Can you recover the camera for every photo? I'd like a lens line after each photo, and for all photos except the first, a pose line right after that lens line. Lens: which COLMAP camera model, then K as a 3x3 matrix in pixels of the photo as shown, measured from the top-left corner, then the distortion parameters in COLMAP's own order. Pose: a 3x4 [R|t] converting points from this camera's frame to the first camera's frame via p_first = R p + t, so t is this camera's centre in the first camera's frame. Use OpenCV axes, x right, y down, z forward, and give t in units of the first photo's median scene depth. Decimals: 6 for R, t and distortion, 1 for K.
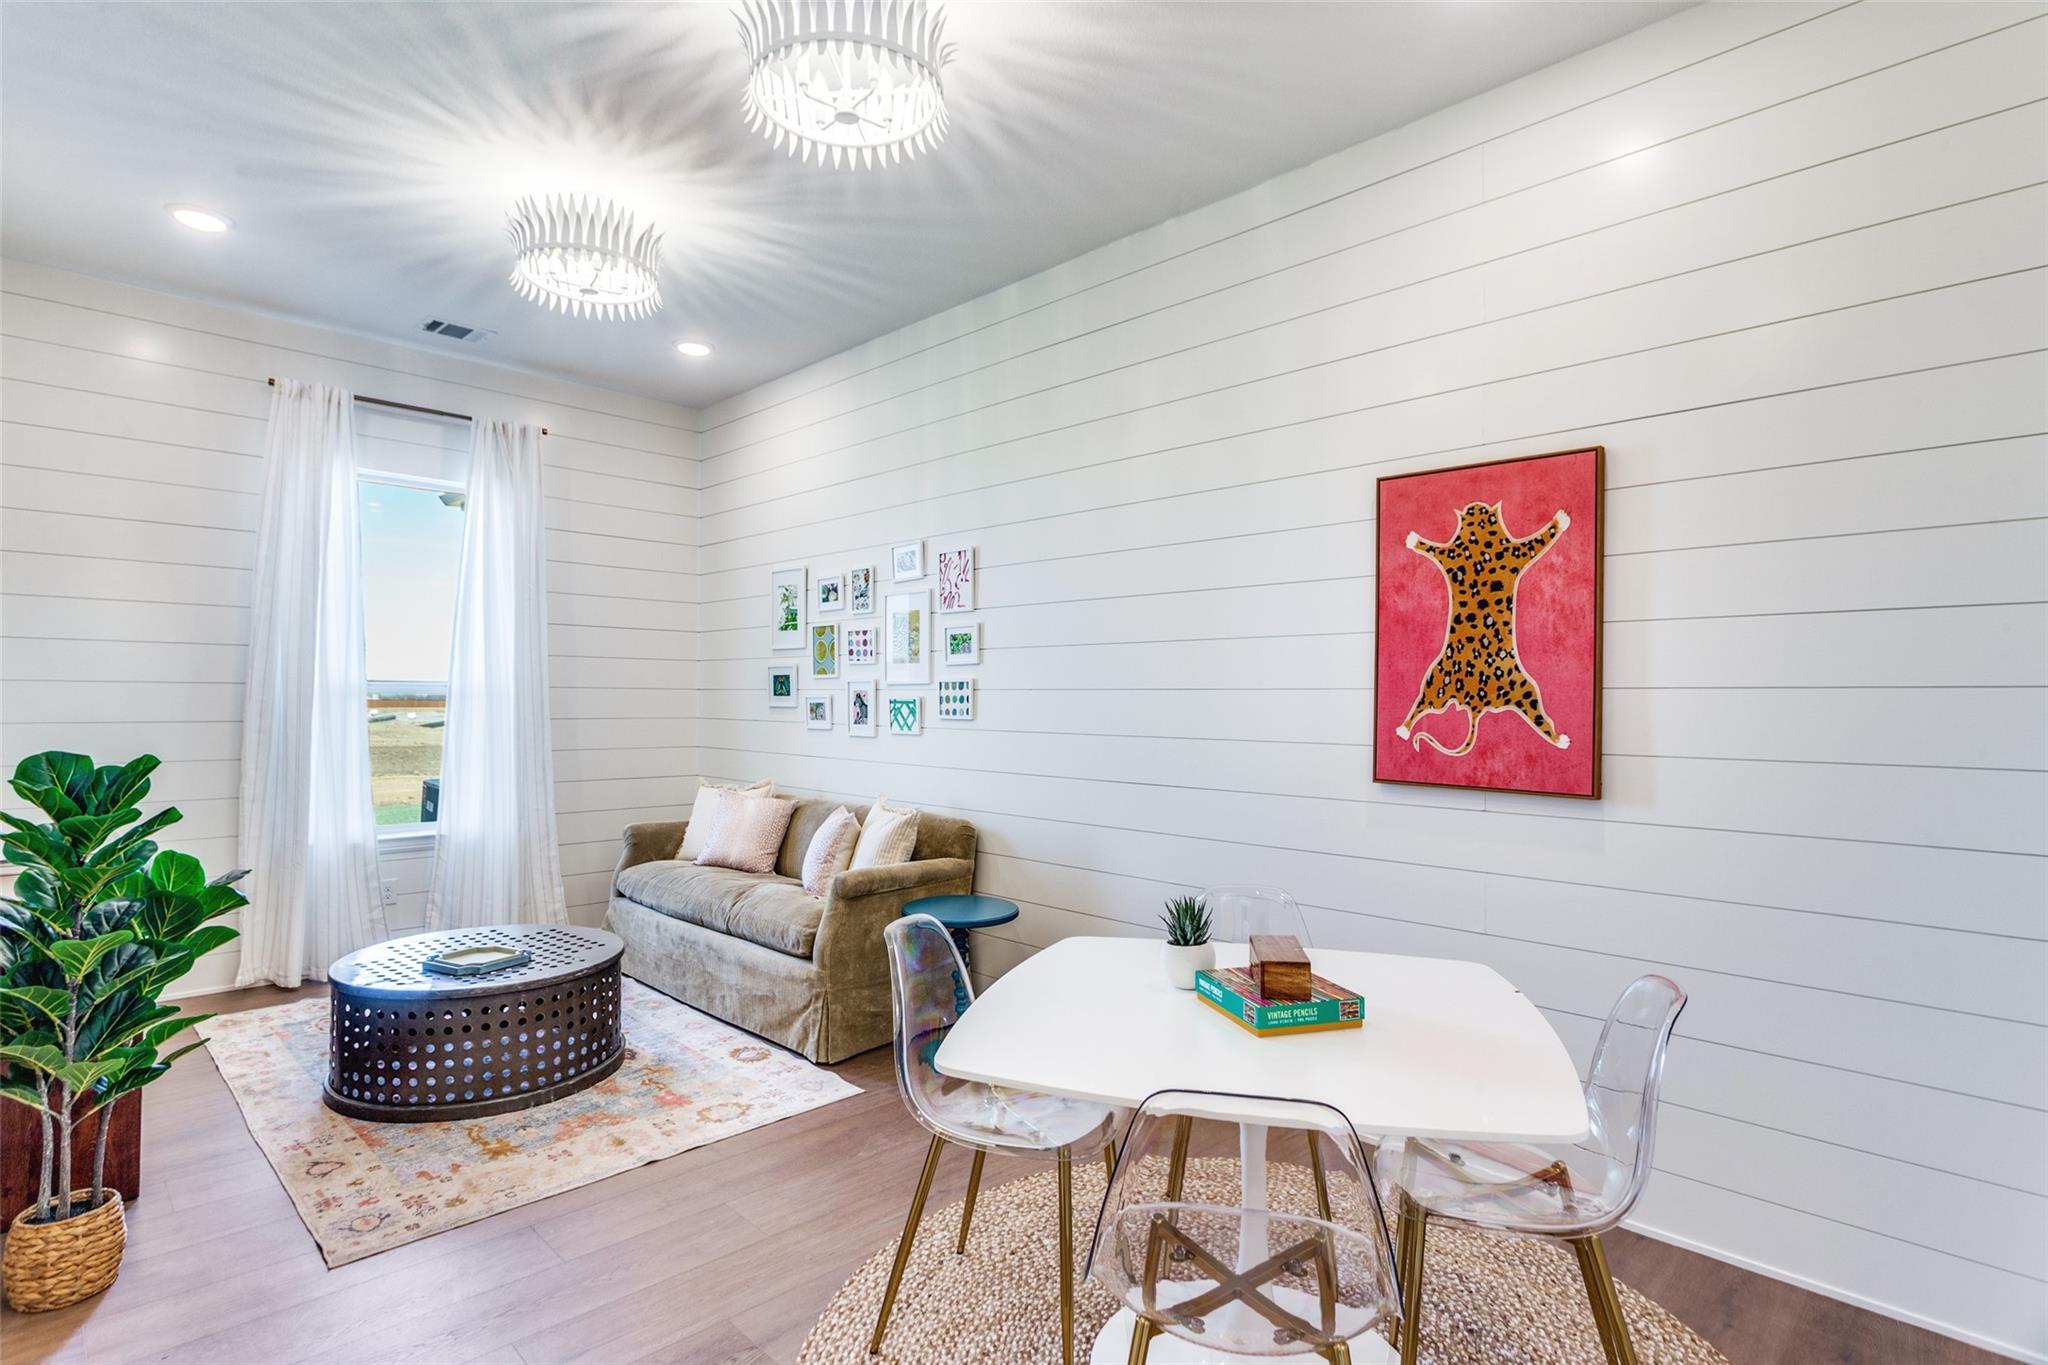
lens RADIAL K [[1042.3, 0, 1023.0], [0, 1042.3, 684.5], [0, 0, 1]] dist [-0.006155, 0.003945]
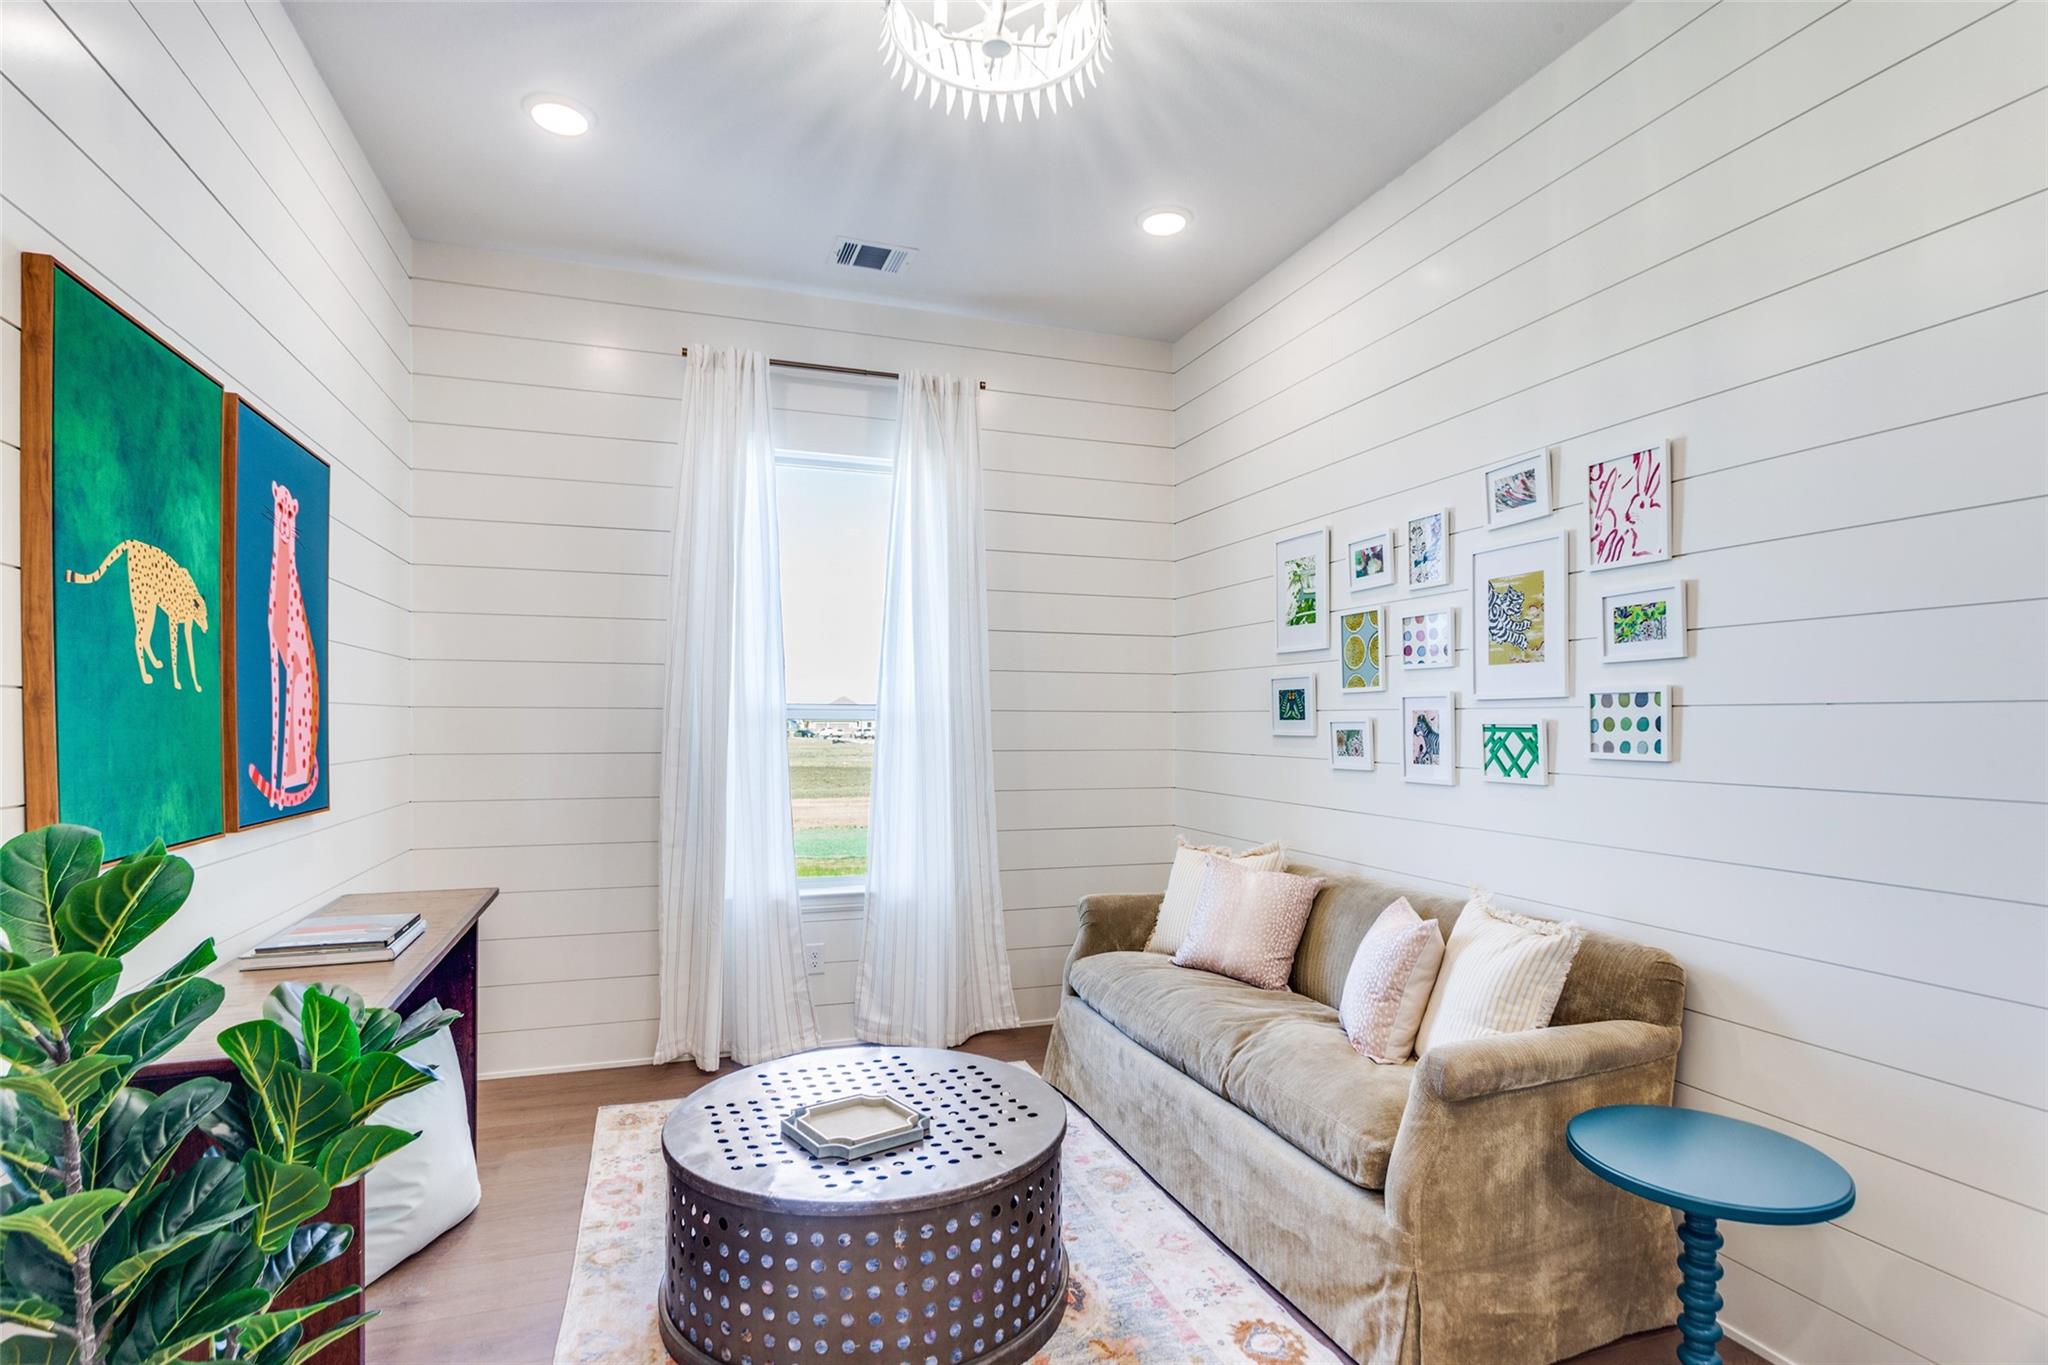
lens RADIAL K [[1042.3, 0, 1017.9], [0, 1042.3, 726.0], [0, 0, 1]] dist [-0.006155, 0.003945]
pose [[0.901164, -0.002795, -0.433469, -0.112094], [0.009778, 0.999856, 0.013880, 0.004093], [0.433367, -0.016747, 0.901062, 0.349707]]
